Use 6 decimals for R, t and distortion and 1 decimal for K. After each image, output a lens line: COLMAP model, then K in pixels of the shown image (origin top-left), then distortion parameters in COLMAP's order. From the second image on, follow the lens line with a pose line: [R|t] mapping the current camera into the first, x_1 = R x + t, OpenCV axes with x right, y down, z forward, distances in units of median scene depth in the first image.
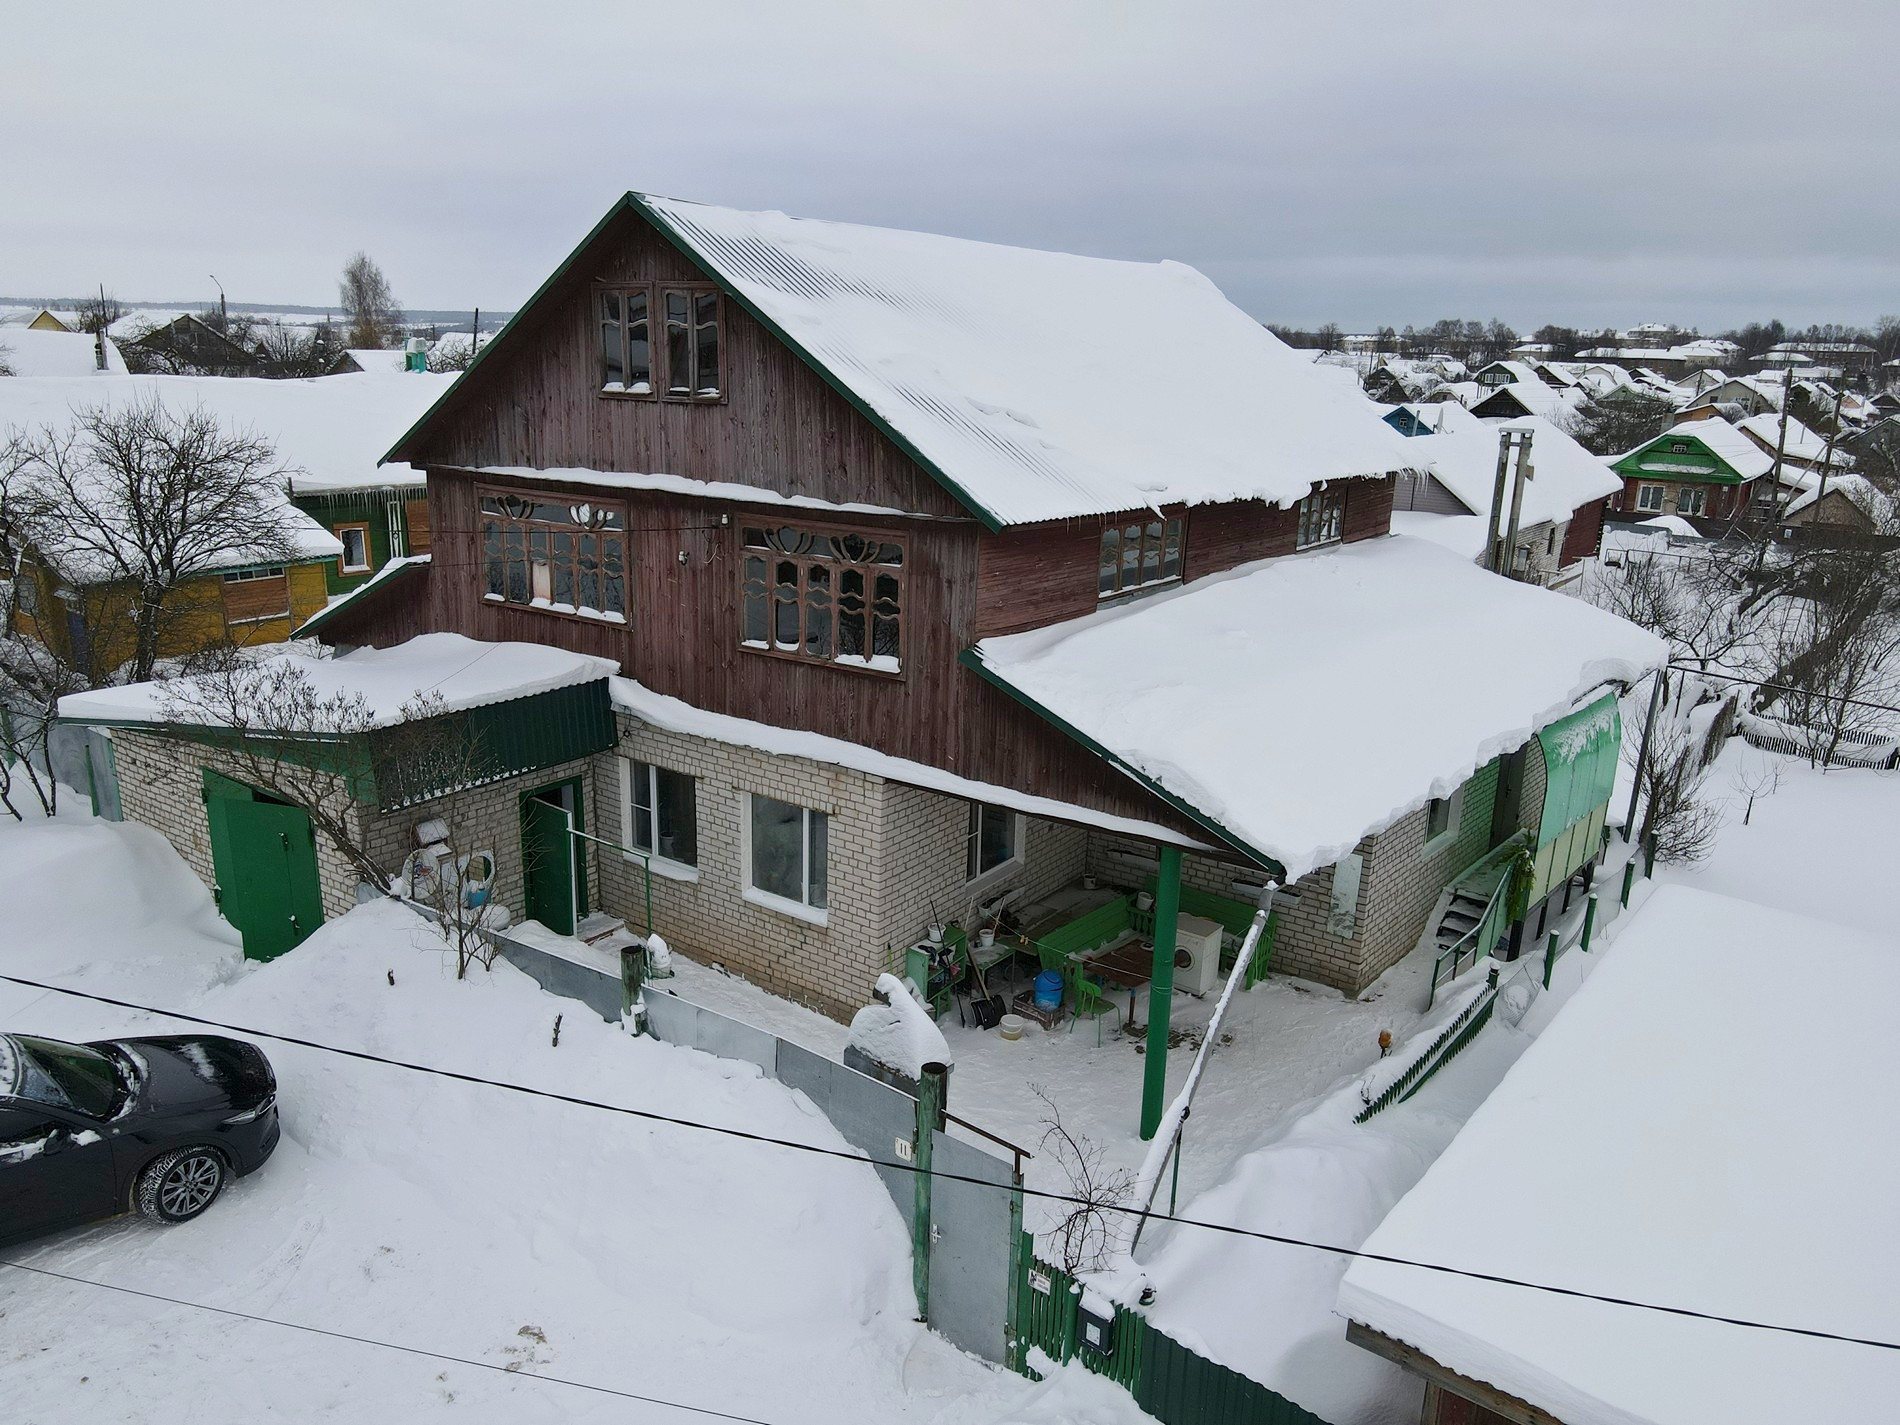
lens RADIAL K [[1393.2, 0, 950.0], [0, 1393.2, 712.5], [0, 0, 1]] dist [-0.012092, 0.040172]
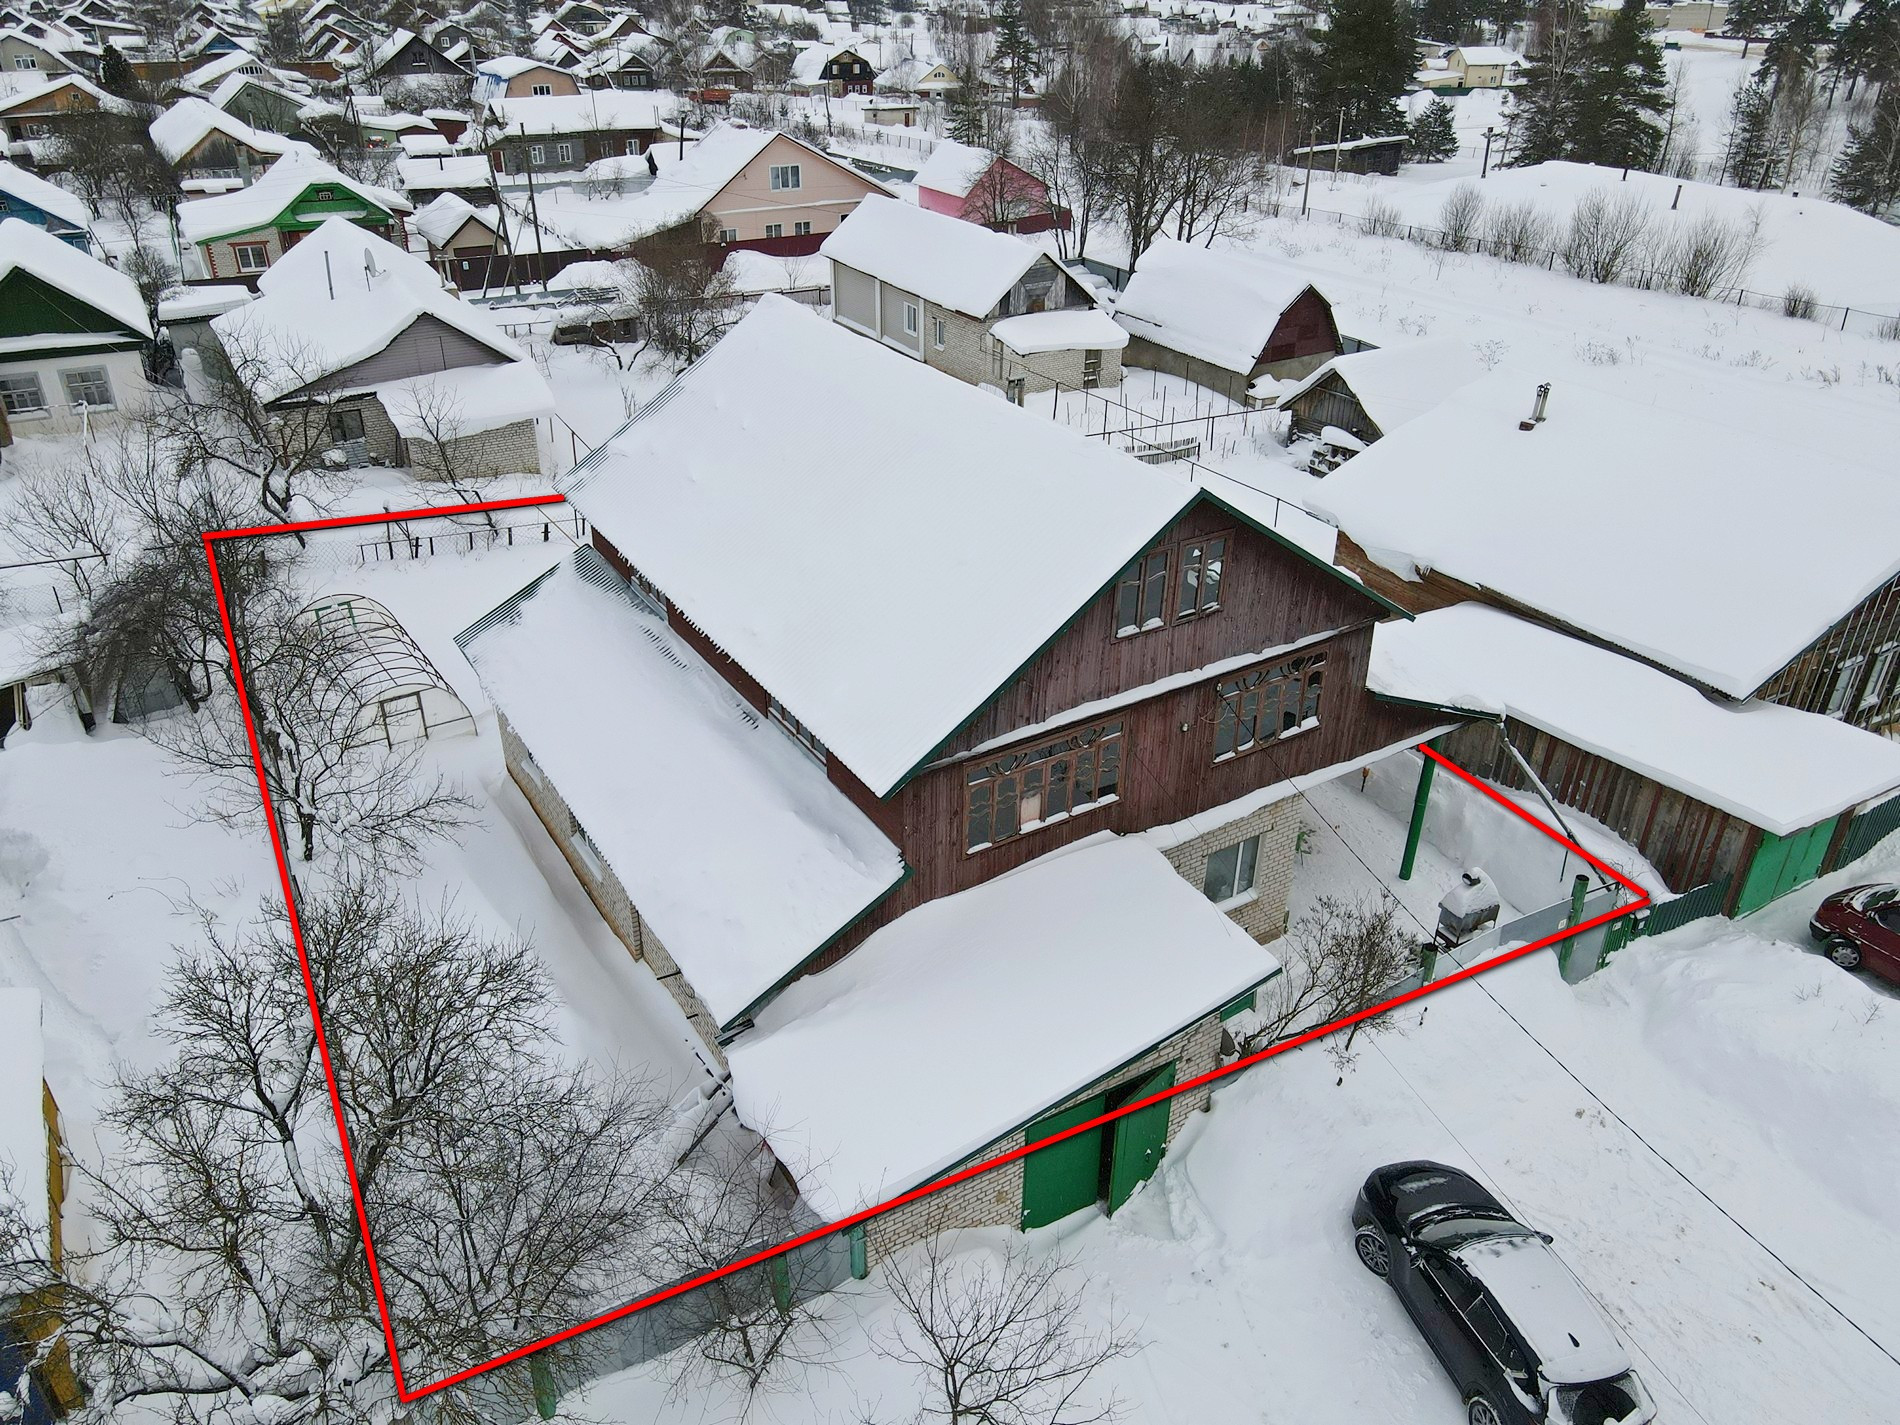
lens RADIAL K [[1393.2, 0, 950.0], [0, 1393.2, 712.5], [0, 0, 1]] dist [-0.012092, 0.040172]
pose [[0.393604, -0.470736, 0.789610, -1.292611], [0.244746, 0.881603, 0.403579, -0.699001], [-0.886101, 0.034403, 0.462213, 0.588536]]
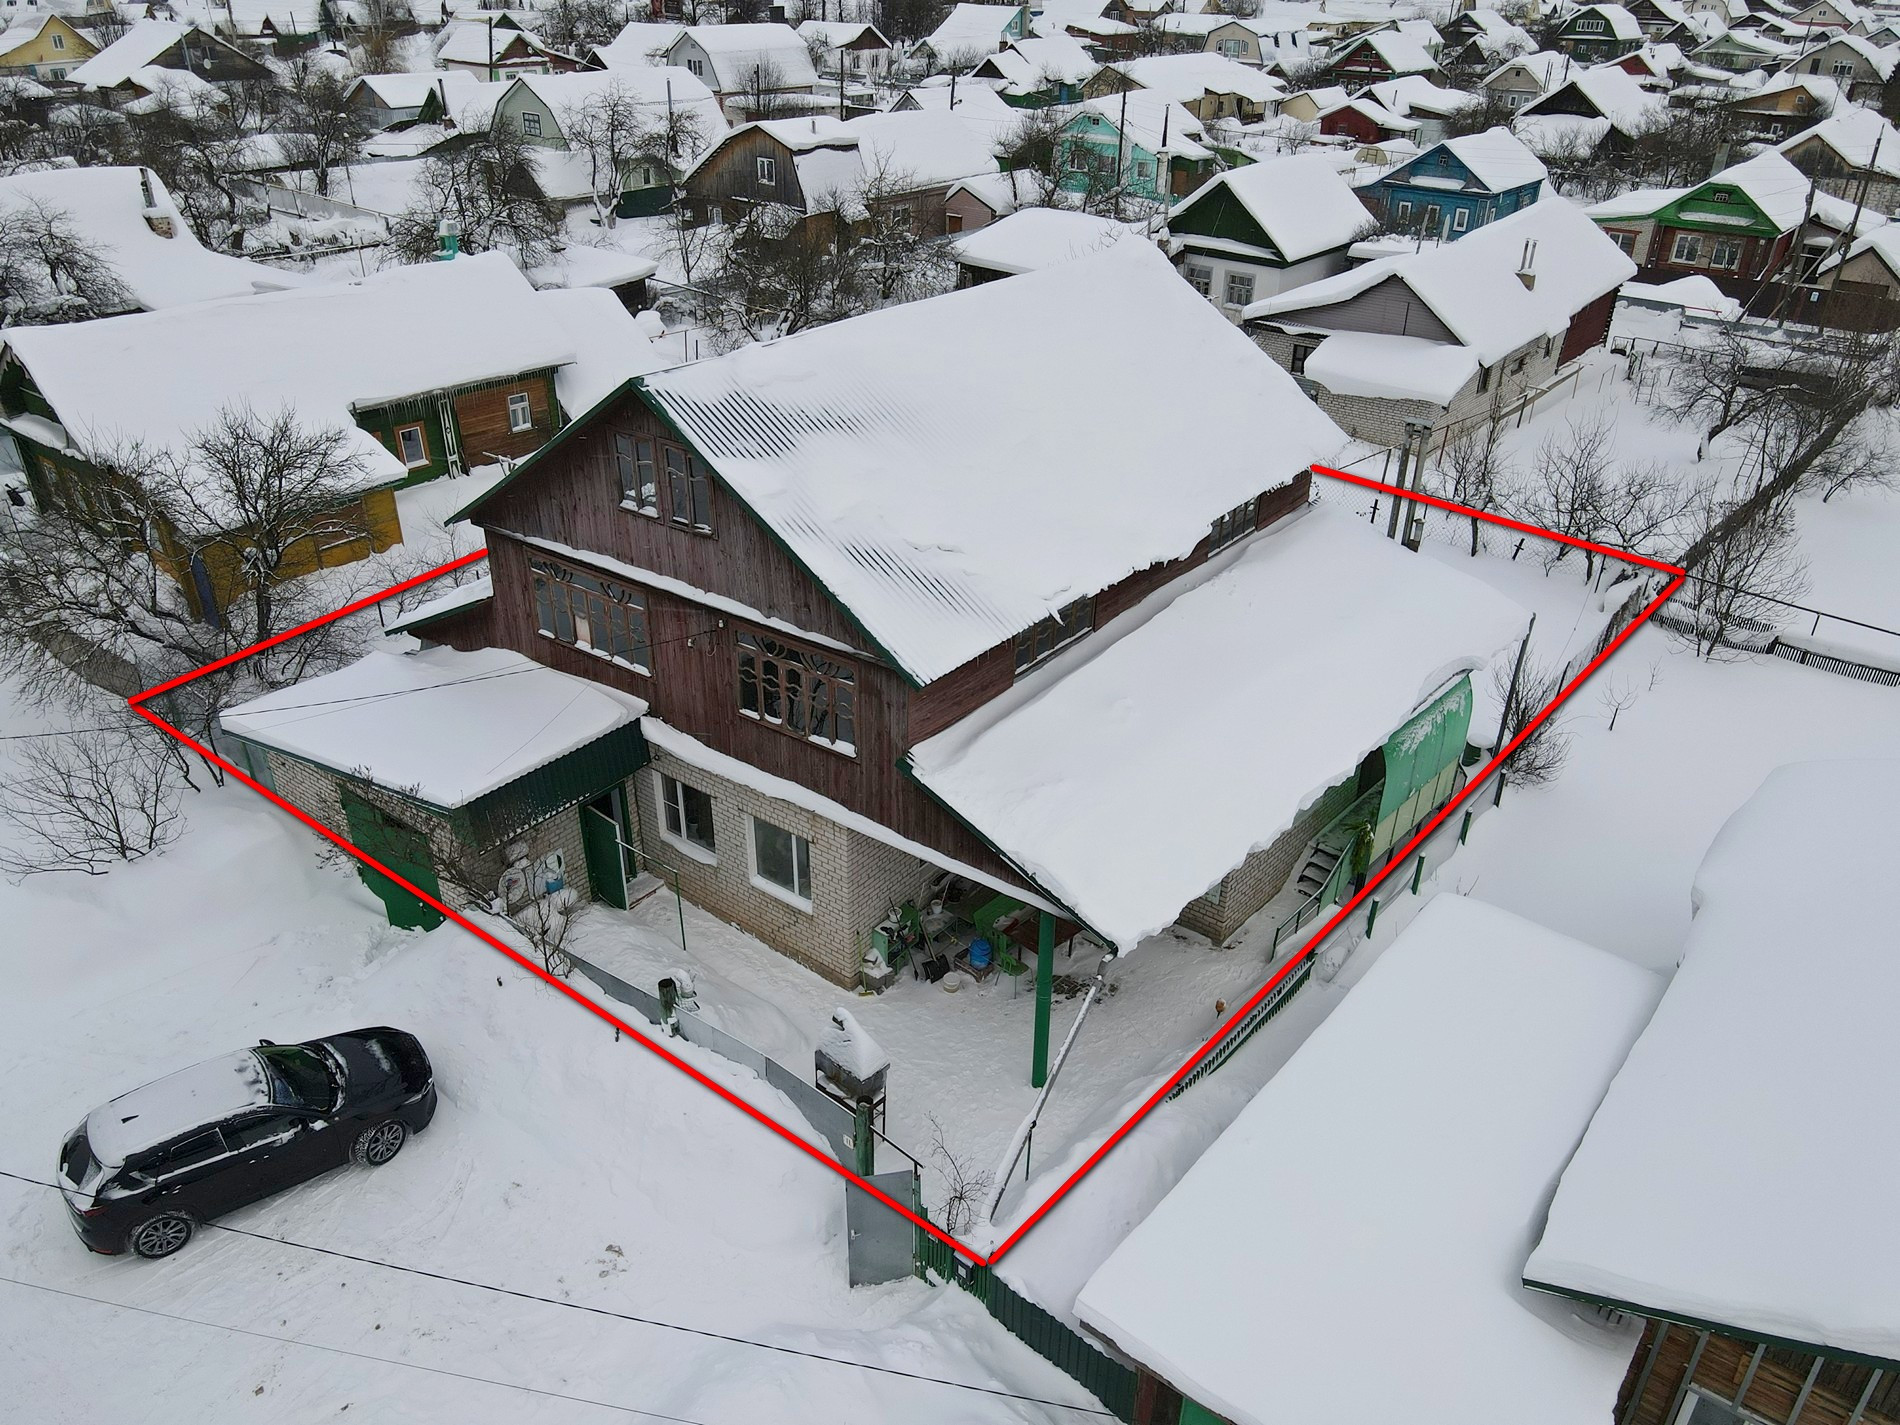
lens RADIAL K [[1393.2, 0, 950.0], [0, 1393.2, 712.5], [0, 0, 1]] dist [-0.012092, 0.040172]
pose [[0.999236, -0.001235, -0.039074, 0.095931], [0.010551, 0.970929, 0.239134, -0.351532], [0.037643, -0.239363, 0.970200, -0.249121]]
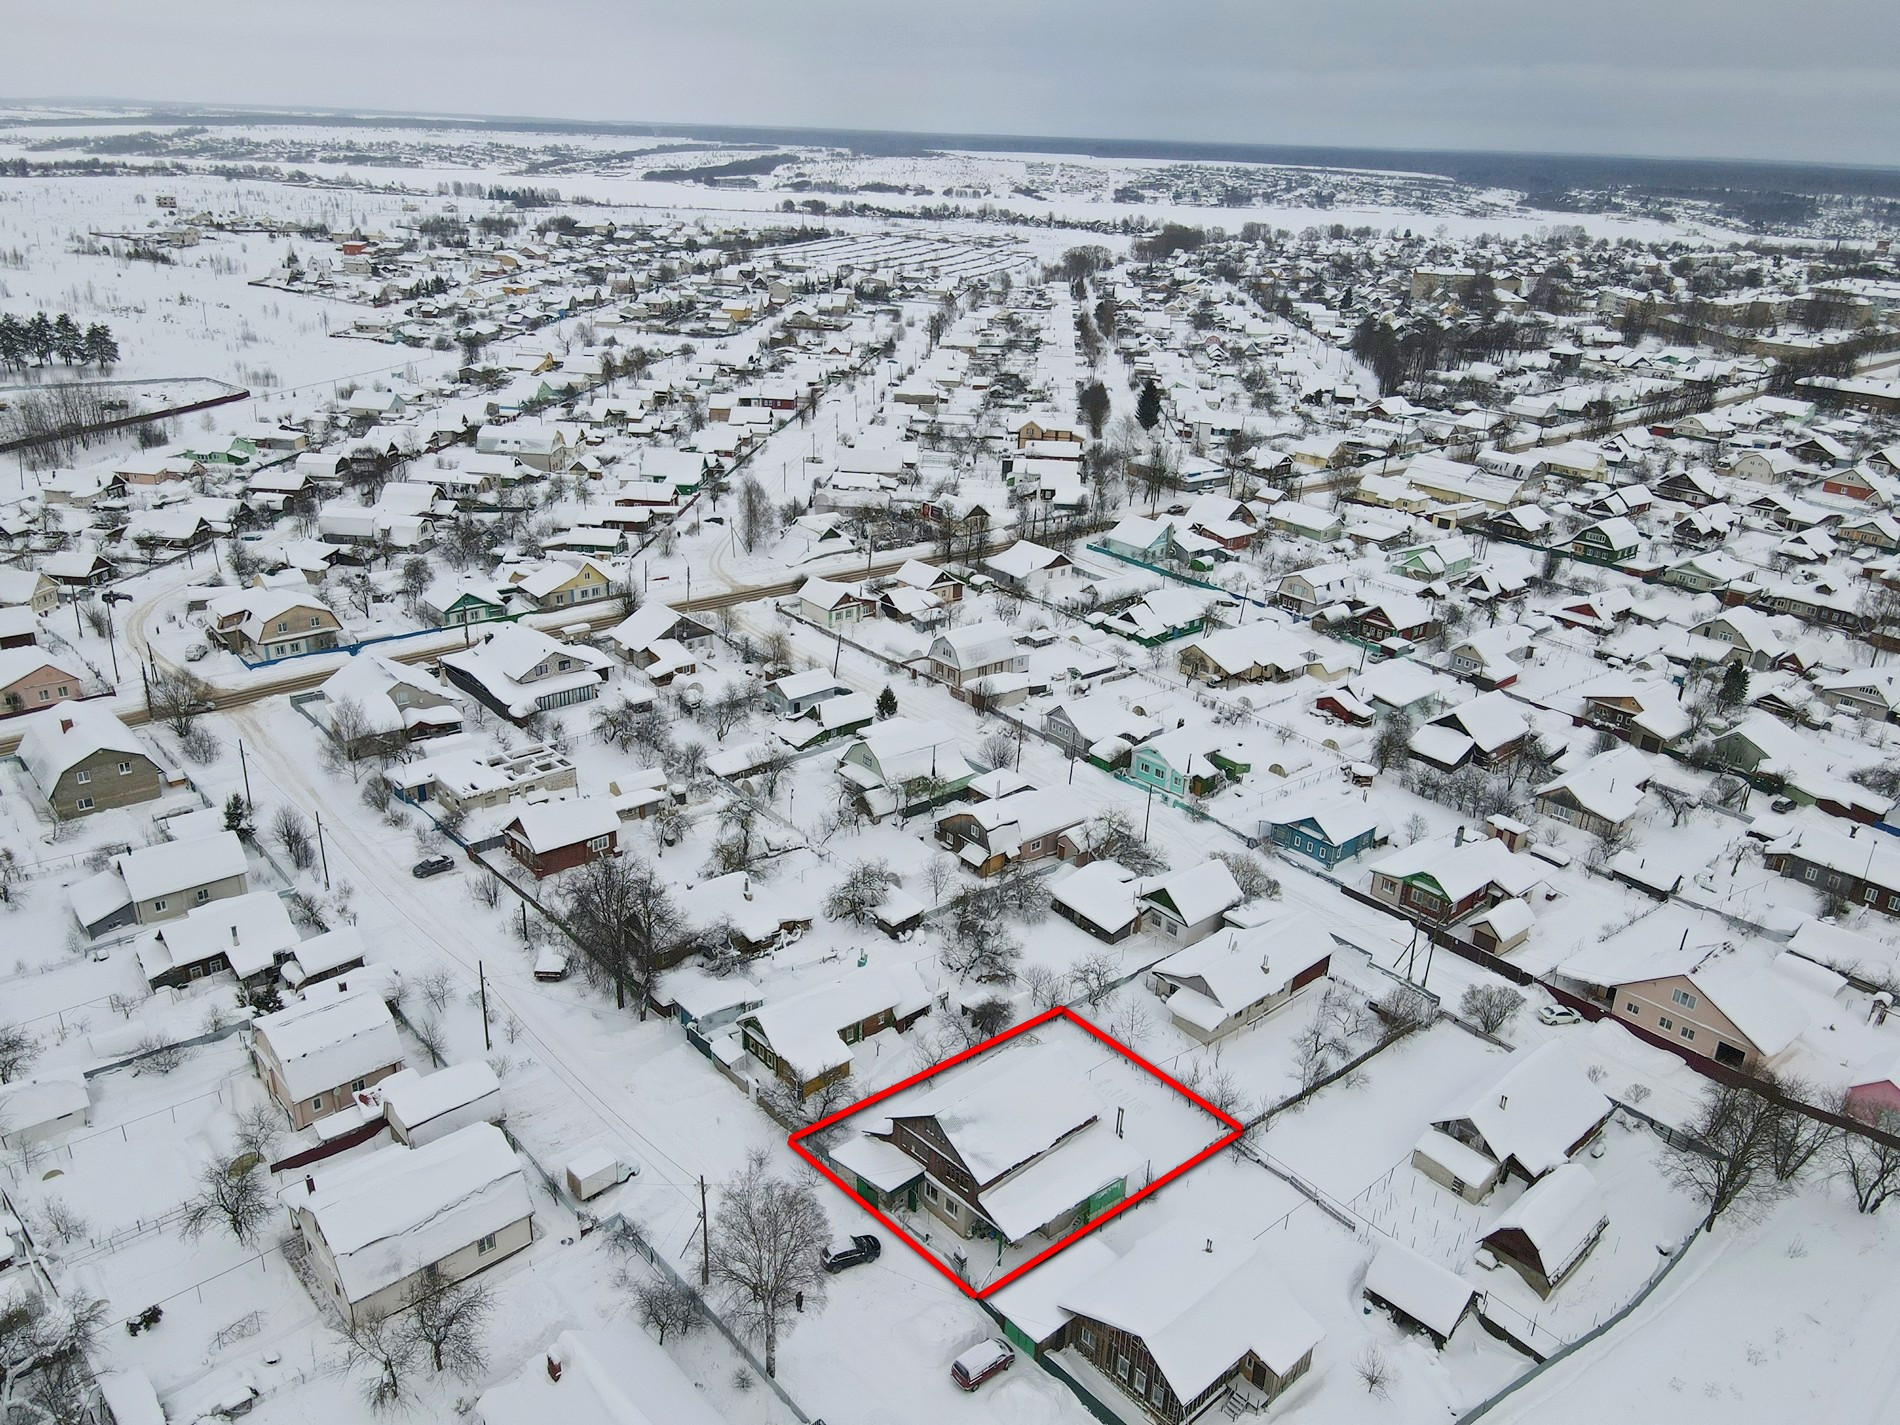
lens RADIAL K [[1393.2, 0, 950.0], [0, 1393.2, 712.5], [0, 0, 1]] dist [-0.012092, 0.040172]
pose [[0.980703, 0.083828, -0.176617, 0.784228], [-0.061402, 0.989765, 0.128824, -2.870780], [0.185609, -0.115494, 0.975813, -4.776566]]
